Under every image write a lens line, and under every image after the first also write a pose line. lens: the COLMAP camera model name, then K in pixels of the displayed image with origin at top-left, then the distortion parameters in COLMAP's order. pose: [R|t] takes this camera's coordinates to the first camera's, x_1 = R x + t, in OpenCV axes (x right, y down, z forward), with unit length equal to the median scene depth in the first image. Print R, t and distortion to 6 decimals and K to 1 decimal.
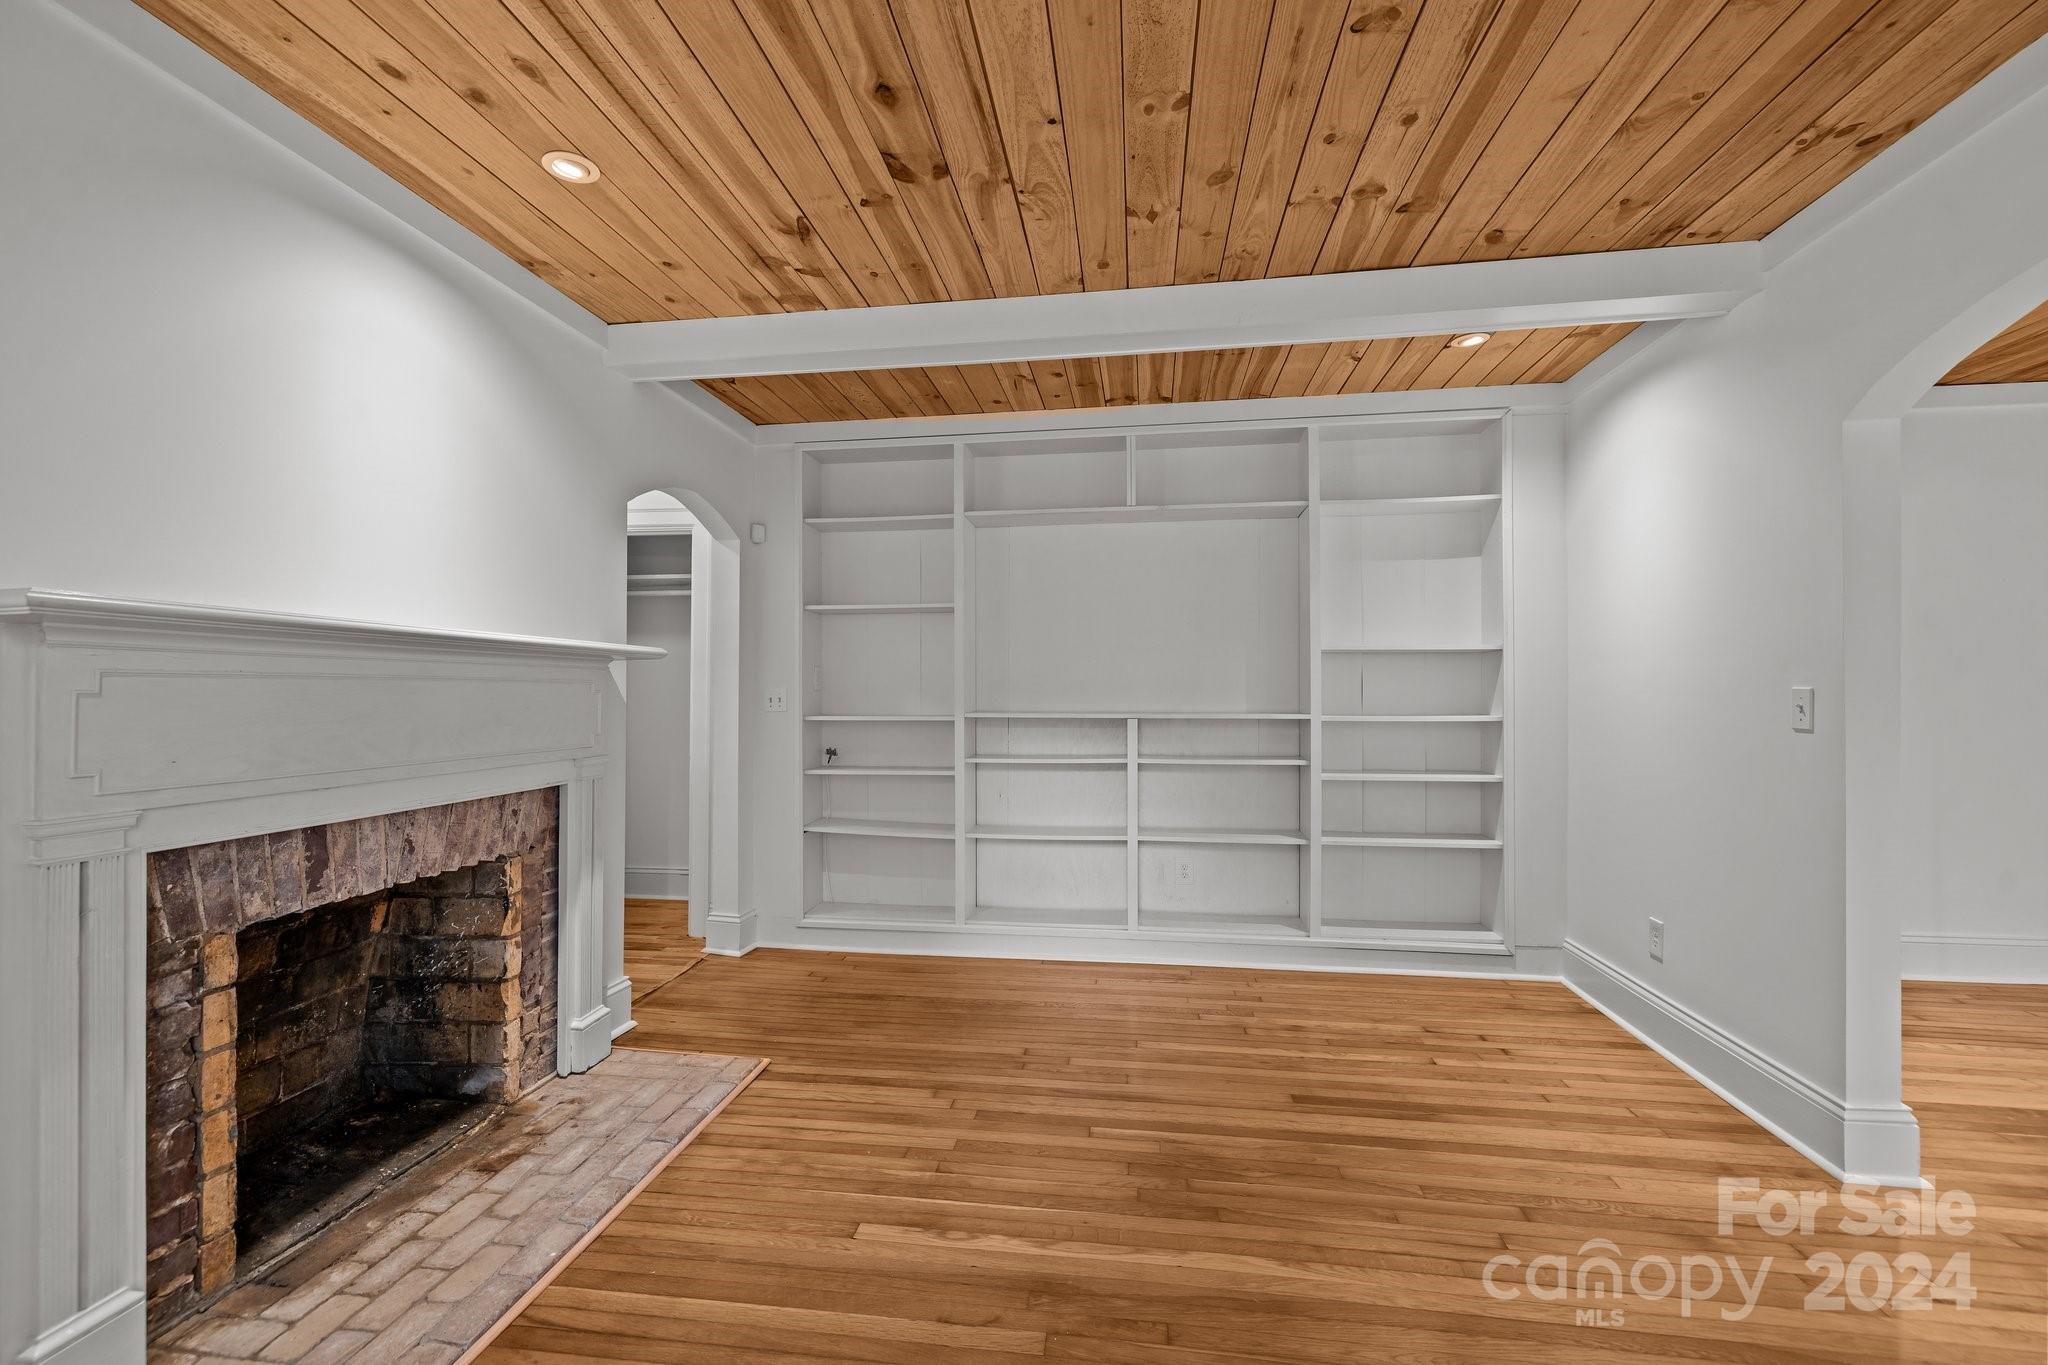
lens RADIAL K [[860.4, 0, 1018.6], [0, 860.4, 680.4], [0, 0, 1]] dist [-0.000109, -0.000178]
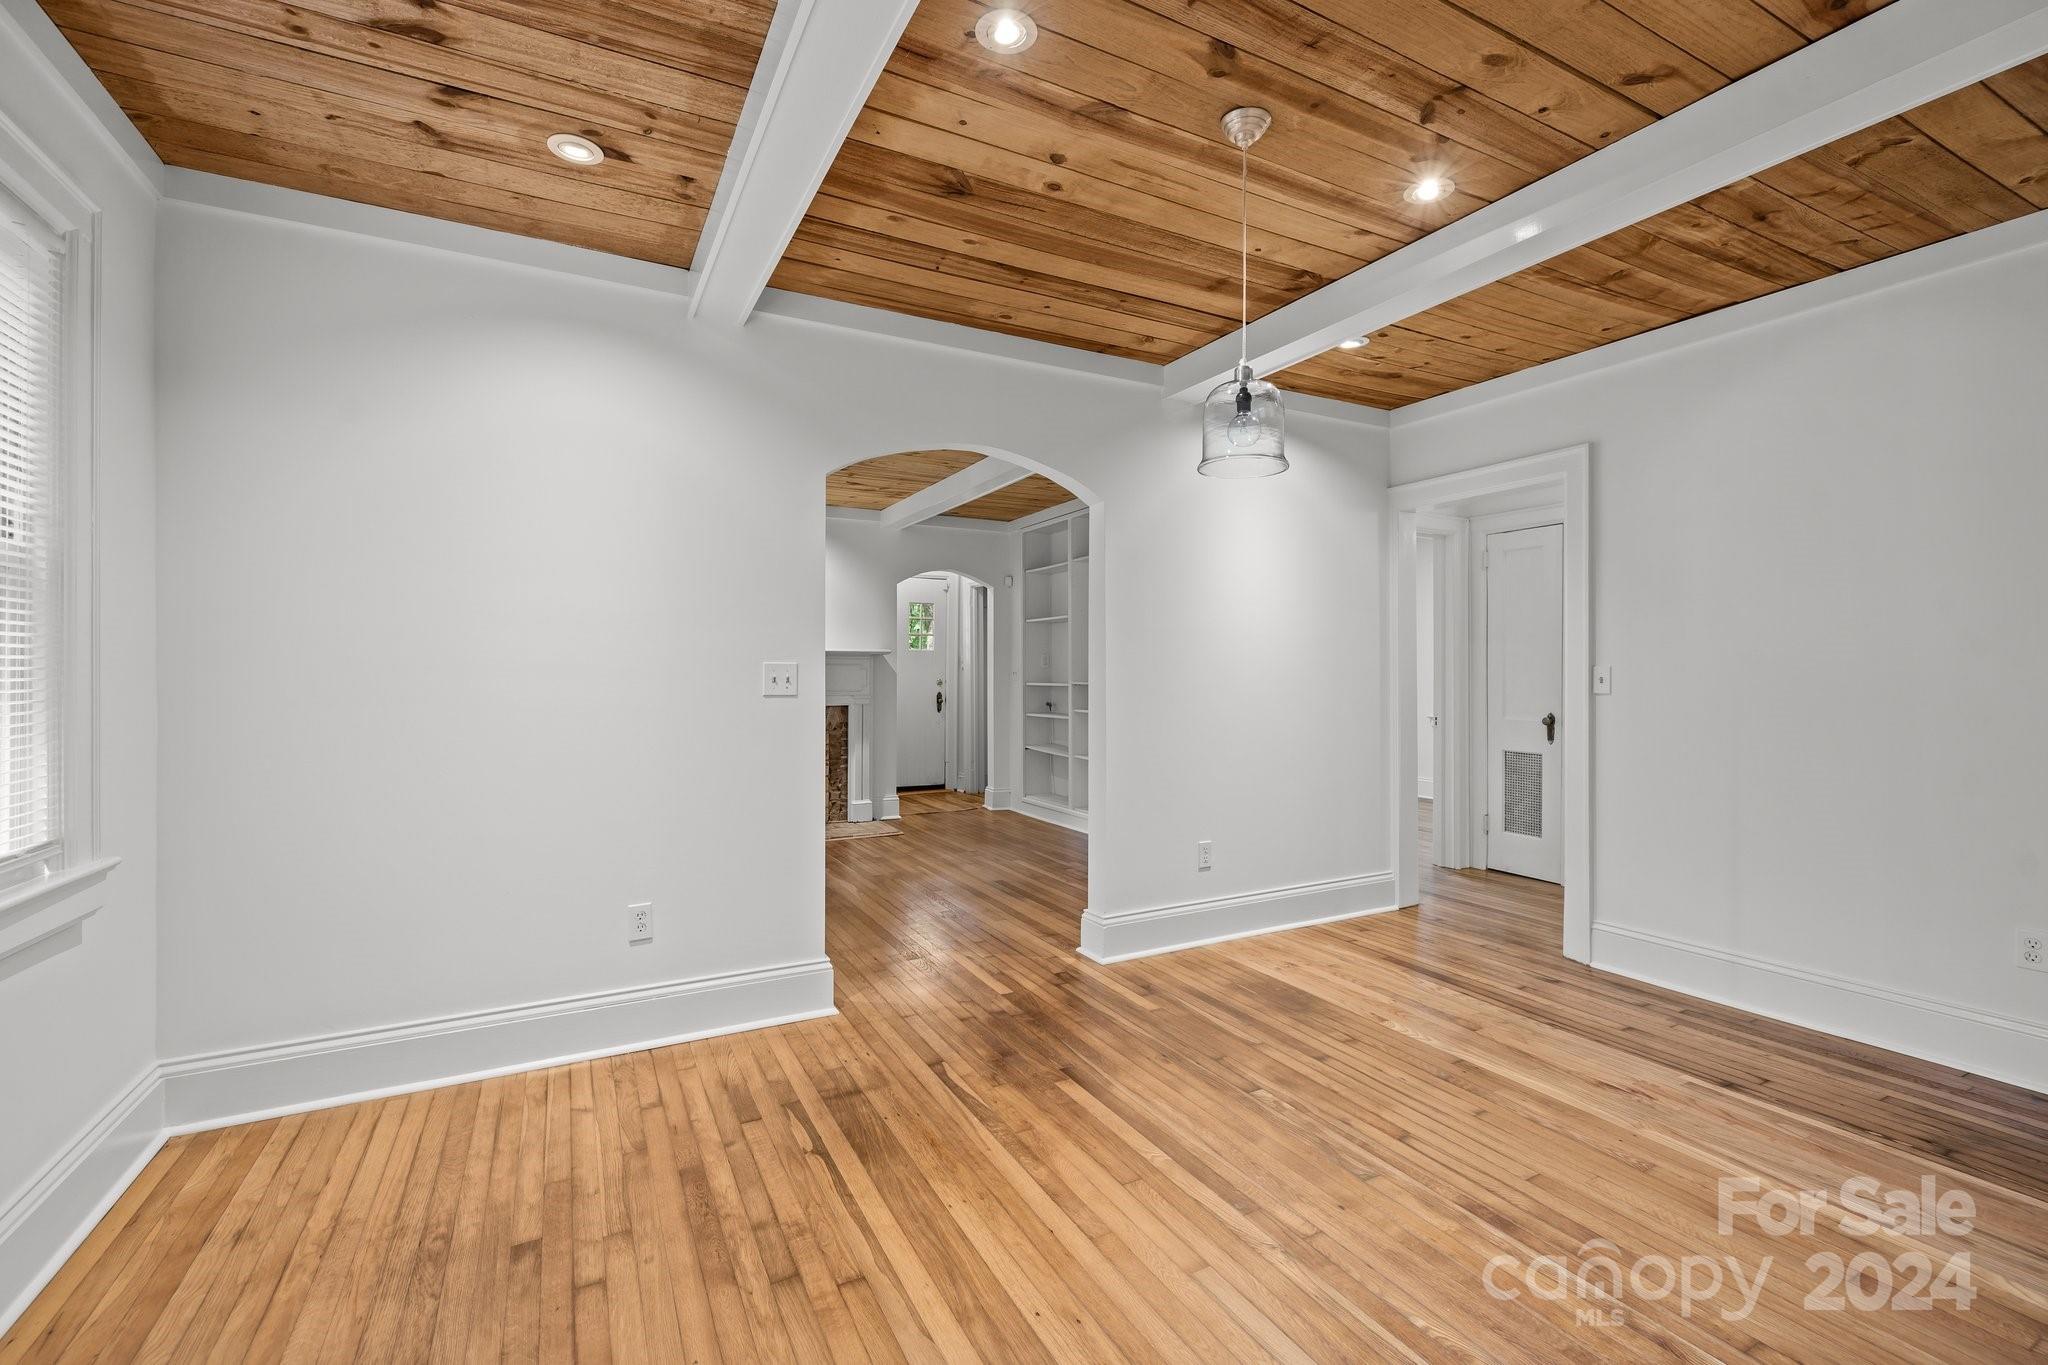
lens RADIAL K [[865.3, 0, 1025.9], [0, 865.3, 666.7], [0, 0, 1]] dist [-0.002195, -0.000208]
pose [[0.591826, -0.004406, -0.806054, 1.949809], [0.011849, 0.999925, 0.003234, 0.005637], [0.805979, -0.011465, 0.591834, -0.080034]]
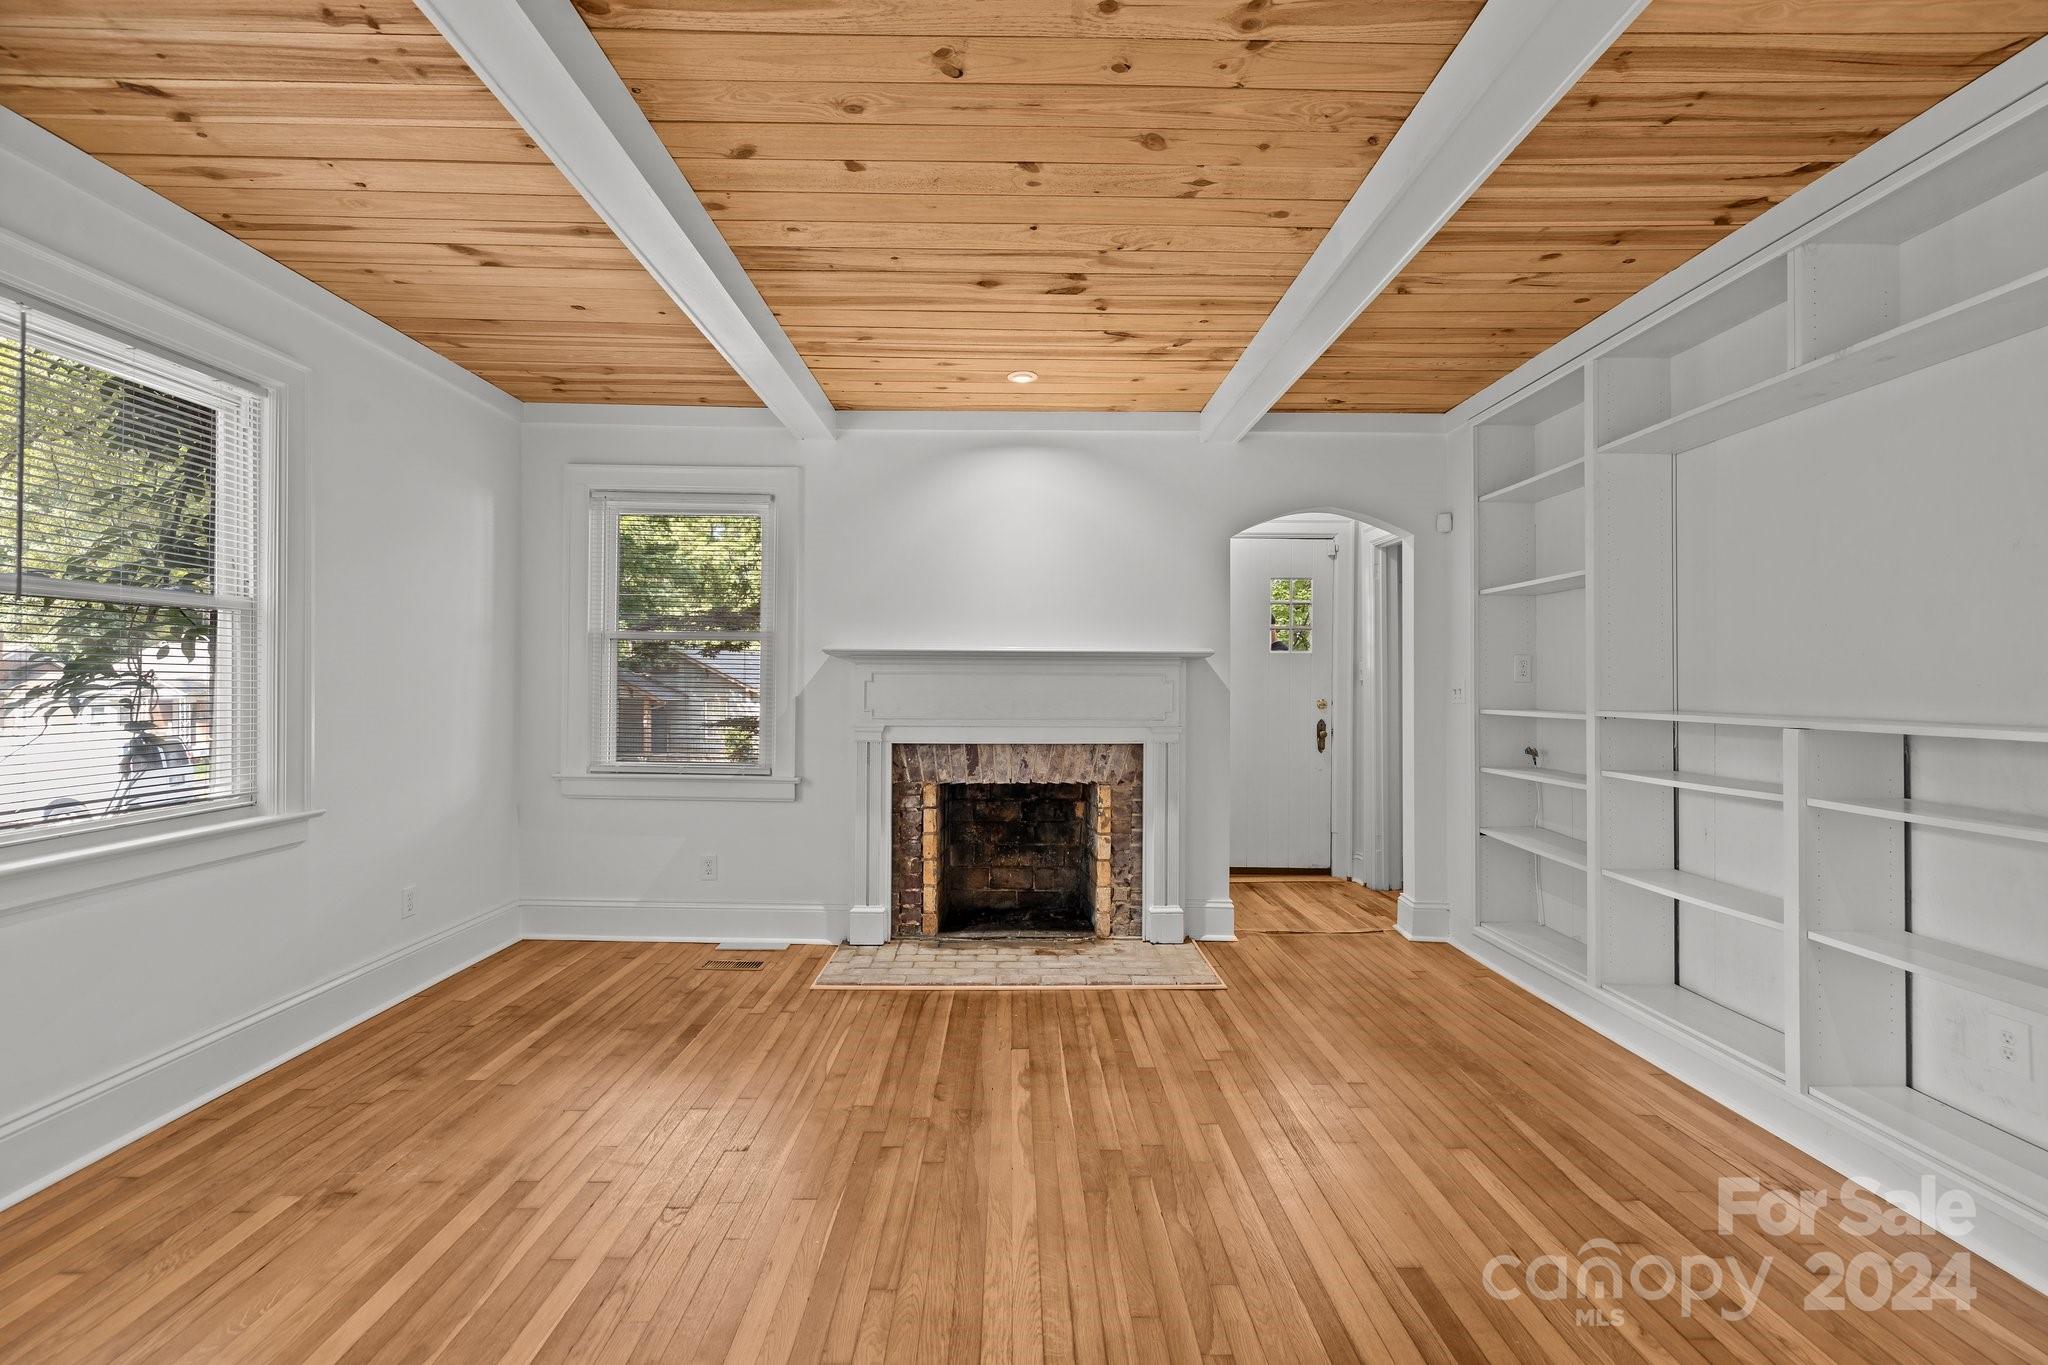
lens RADIAL K [[865.0, 0, 1024.9], [0, 865.0, 669.0], [0, 0, 1]] dist [0.000632, 0.000313]
pose [[0.163234, -0.014821, -0.986476, 0.983192], [0.008451, 0.999871, -0.013624, 0.010866], [0.986551, -0.006113, 0.163339, 0.596467]]
